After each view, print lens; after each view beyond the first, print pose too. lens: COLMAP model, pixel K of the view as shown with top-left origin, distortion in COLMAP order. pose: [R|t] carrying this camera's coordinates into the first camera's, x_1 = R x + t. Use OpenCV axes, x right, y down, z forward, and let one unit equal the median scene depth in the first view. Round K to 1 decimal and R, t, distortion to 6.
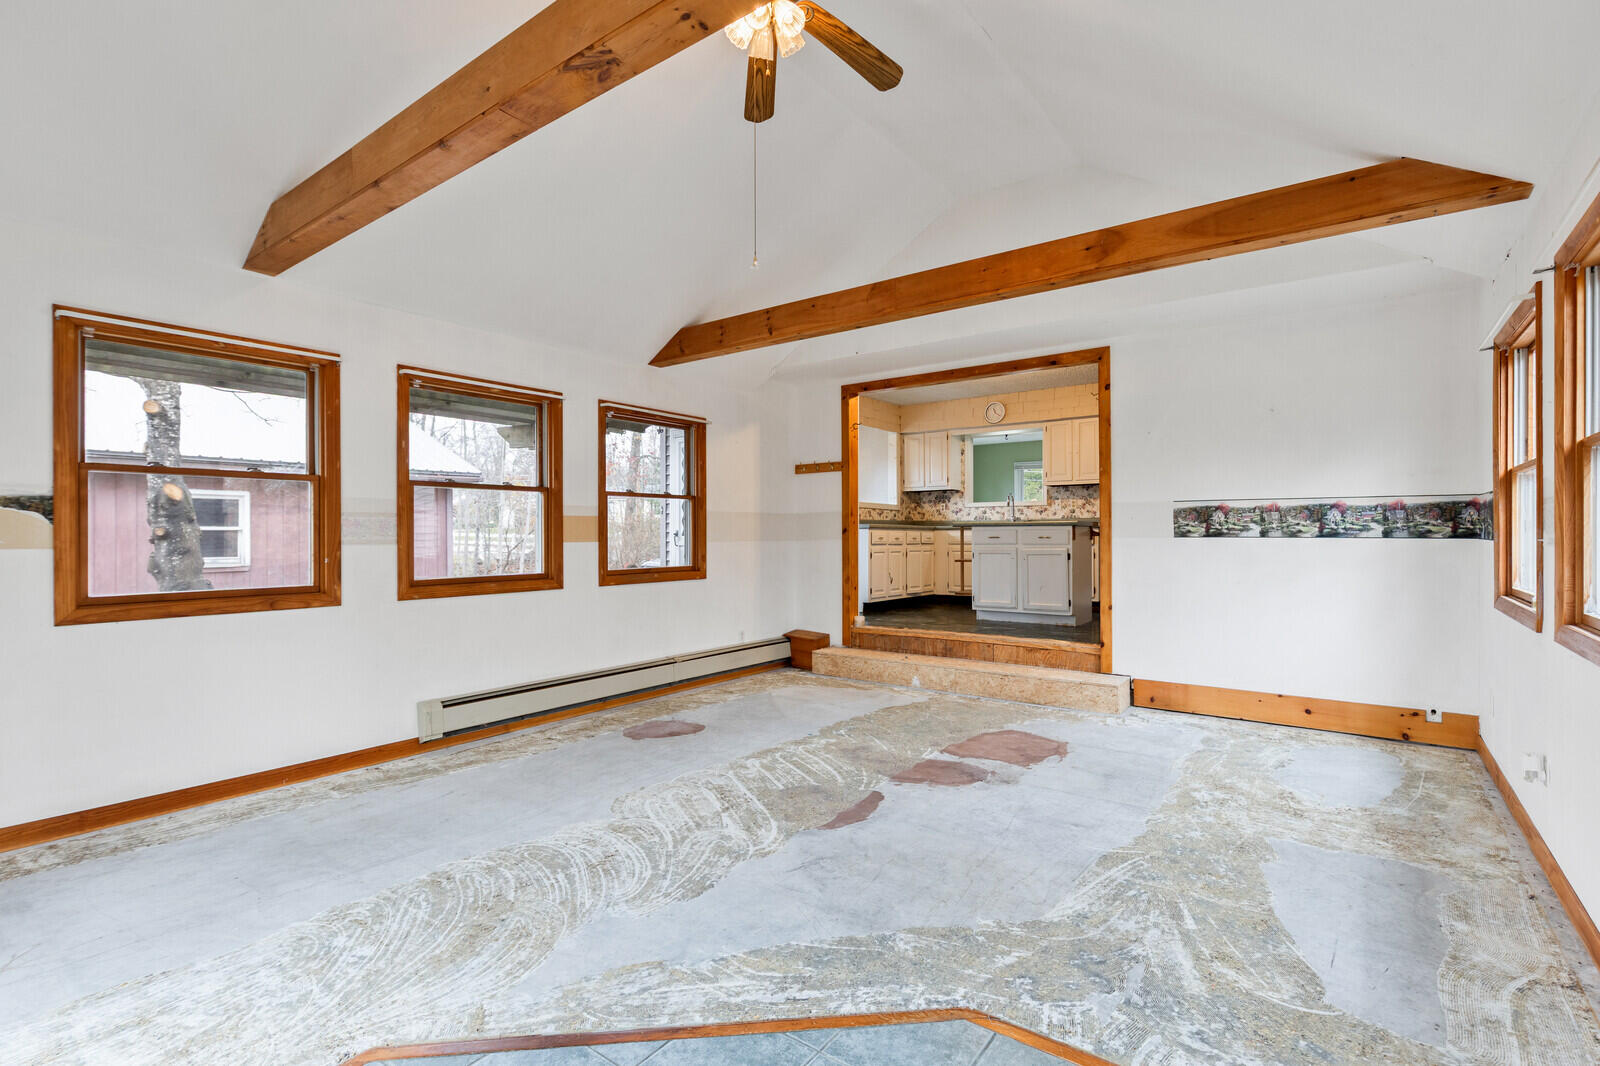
lens RADIAL K [[743.1, 0, 815.5], [0, 743.1, 527.2], [0, 0, 1]] dist [0.008789, -0.000648]
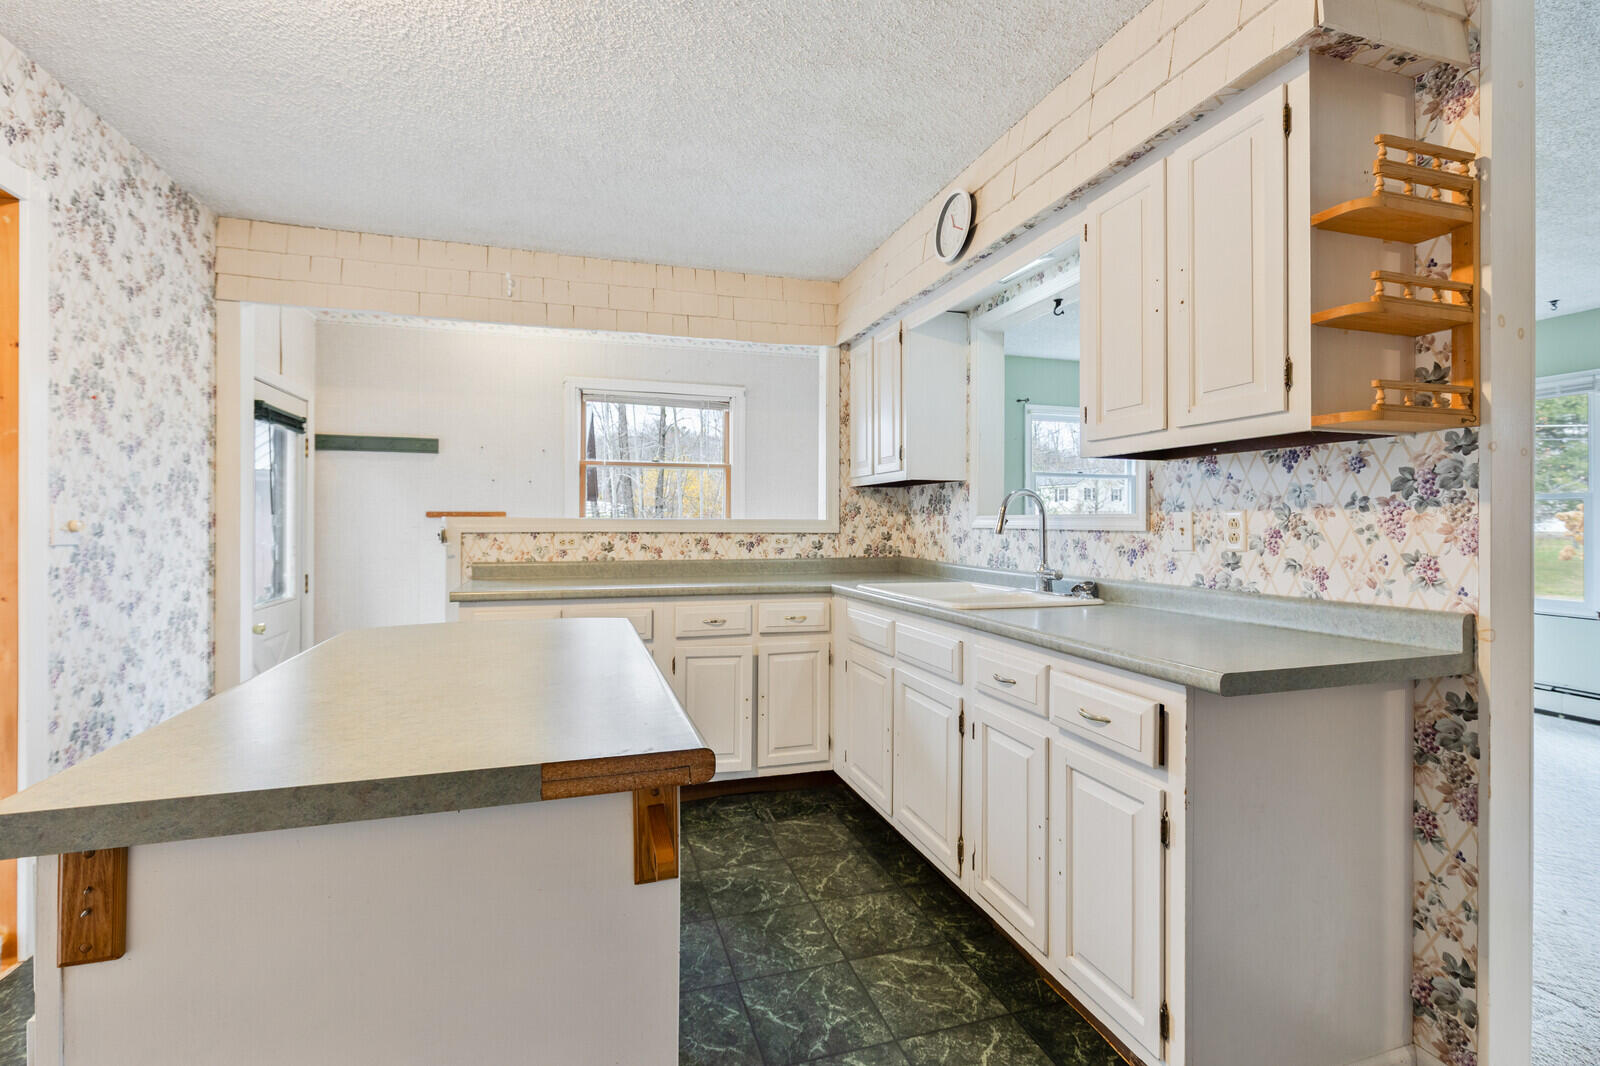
lens RADIAL K [[723.6, 0, 799.5], [0, 723.6, 519.5], [0, 0, 1]] dist [-0.000144, -0.001098]
pose [[0.796644, 0.001030, -0.604448, 0.845407], [0.005009, 0.999953, 0.008305, -0.083413], [0.604428, -0.009644, 0.796602, 1.653166]]
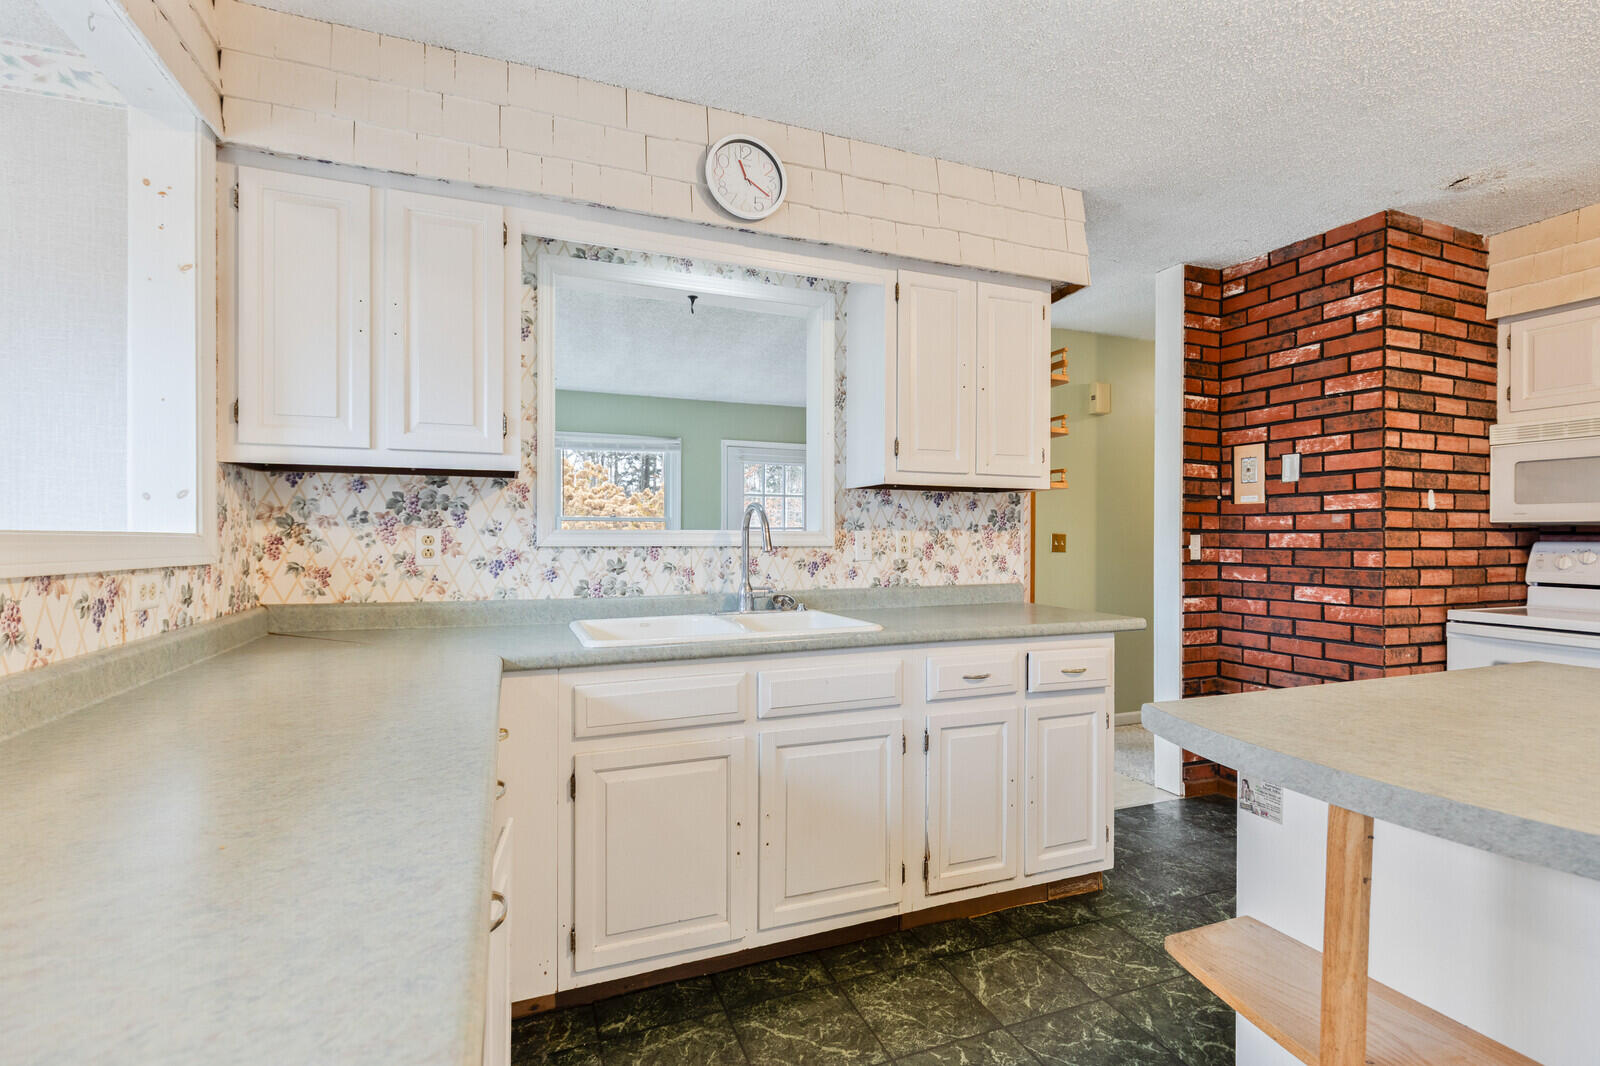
lens RADIAL K [[723.6, 0, 798.7], [0, 723.6, 535.1], [0, 0, 1]] dist [-0.000144, -0.001098]
pose [[0.541638, 0.004494, 0.840600, 0.104550], [-0.014958, 0.999879, 0.004292, -0.080858], [-0.840479, -0.014898, 0.541639, 1.942843]]
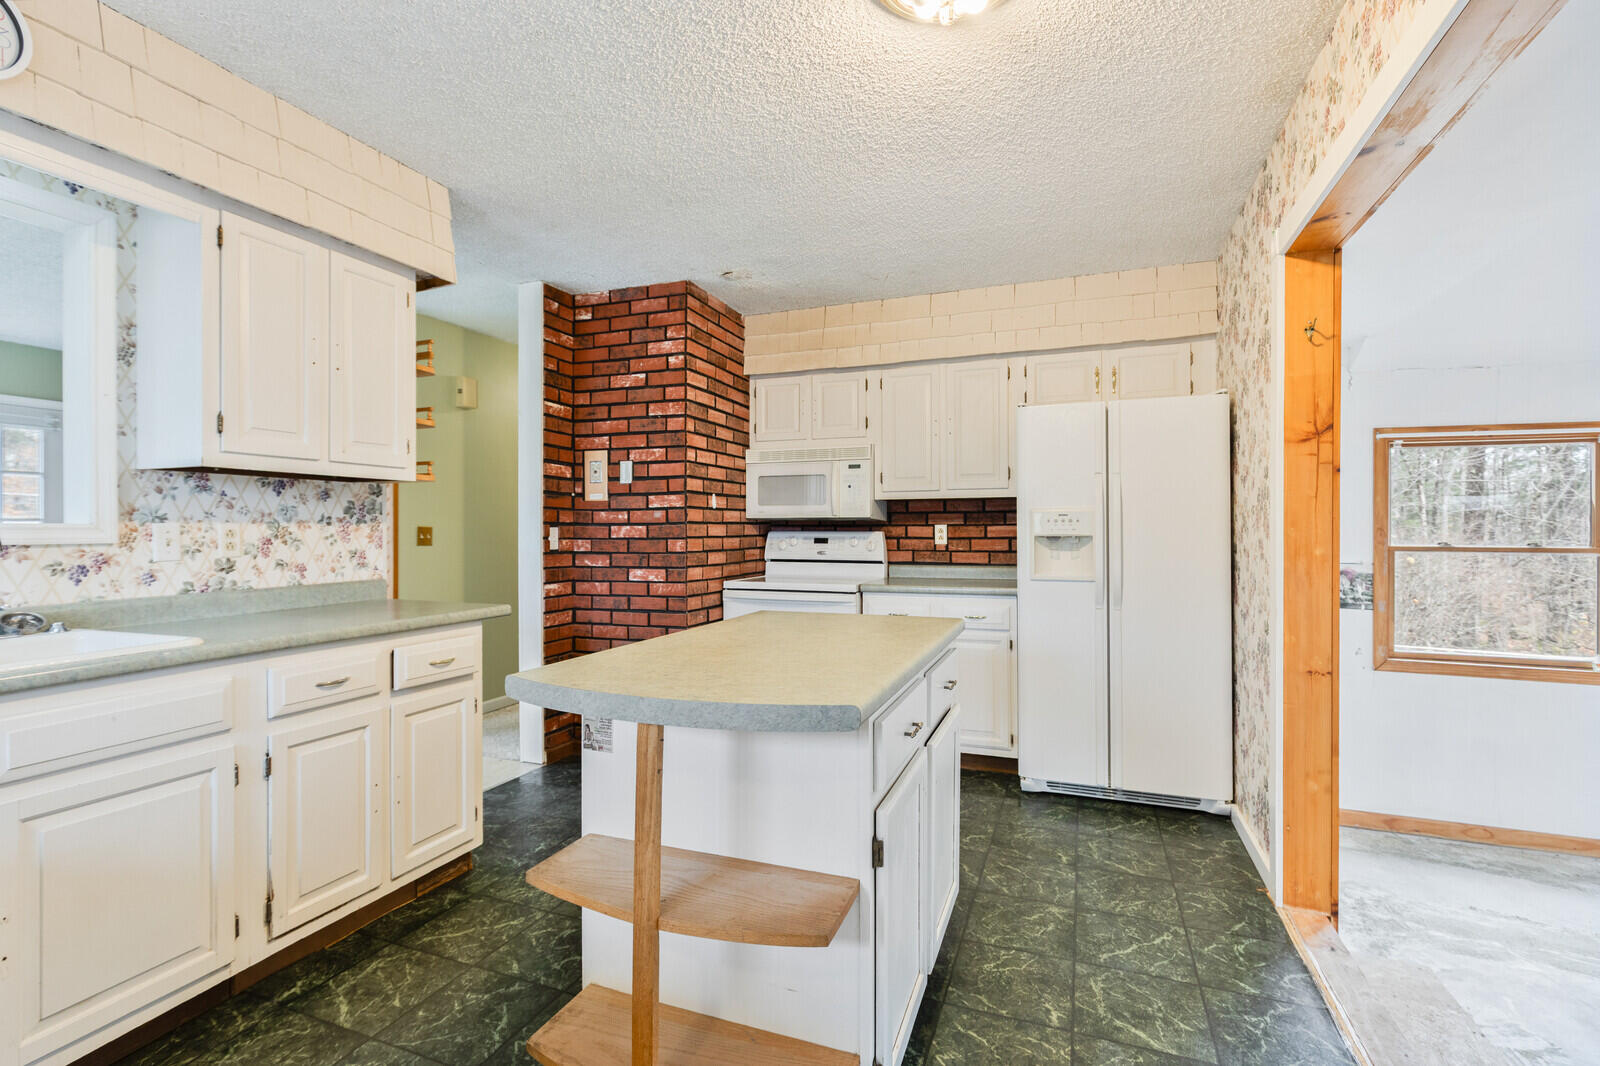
lens RADIAL K [[723.6, 0, 794.0], [0, 723.6, 531.1], [0, 0, 1]] dist [-0.000144, -0.001098]
pose [[-0.243640, -0.000870, 0.969865, 0.070130], [-0.010325, 0.999945, -0.001696, -0.081124], [-0.969811, -0.010427, -0.243636, 1.937022]]
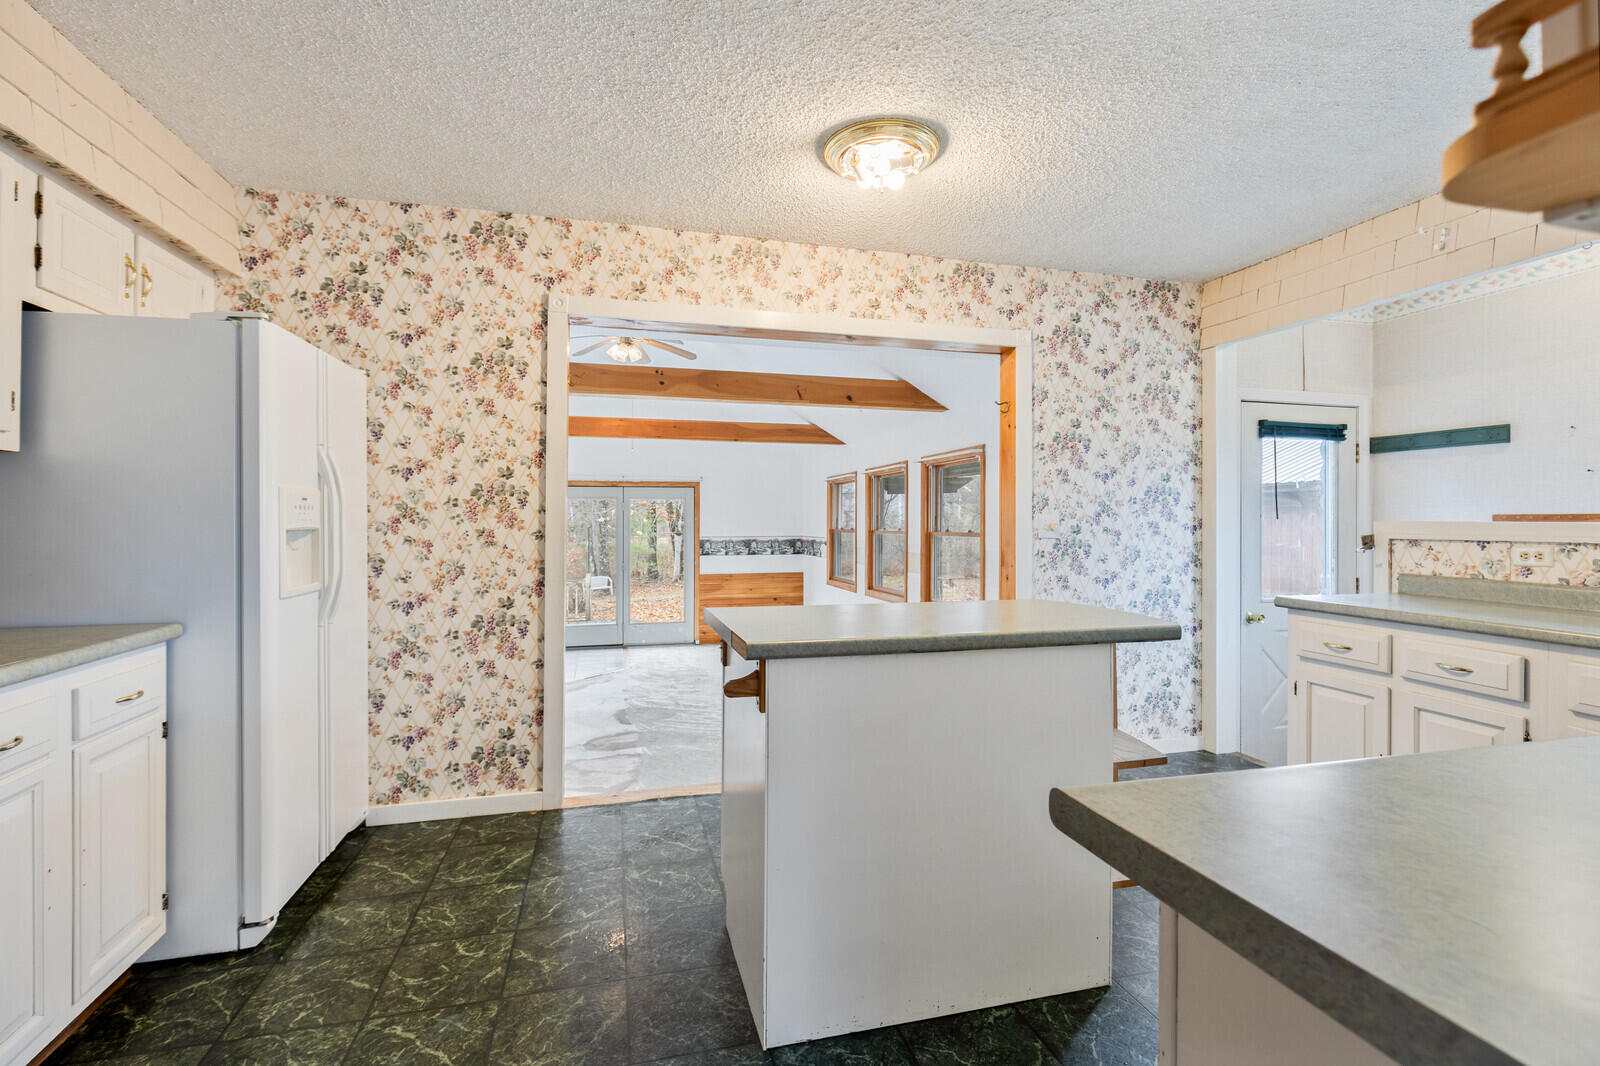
lens RADIAL K [[723.6, 0, 793.4], [0, 723.6, 507.3], [0, 0, 1]] dist [-0.000144, -0.001098]
pose [[-0.642723, -0.015411, -0.765944, 0.989977], [0.005961, 0.999667, -0.025116, -0.080405], [0.766076, -0.020709, -0.642416, 2.102663]]
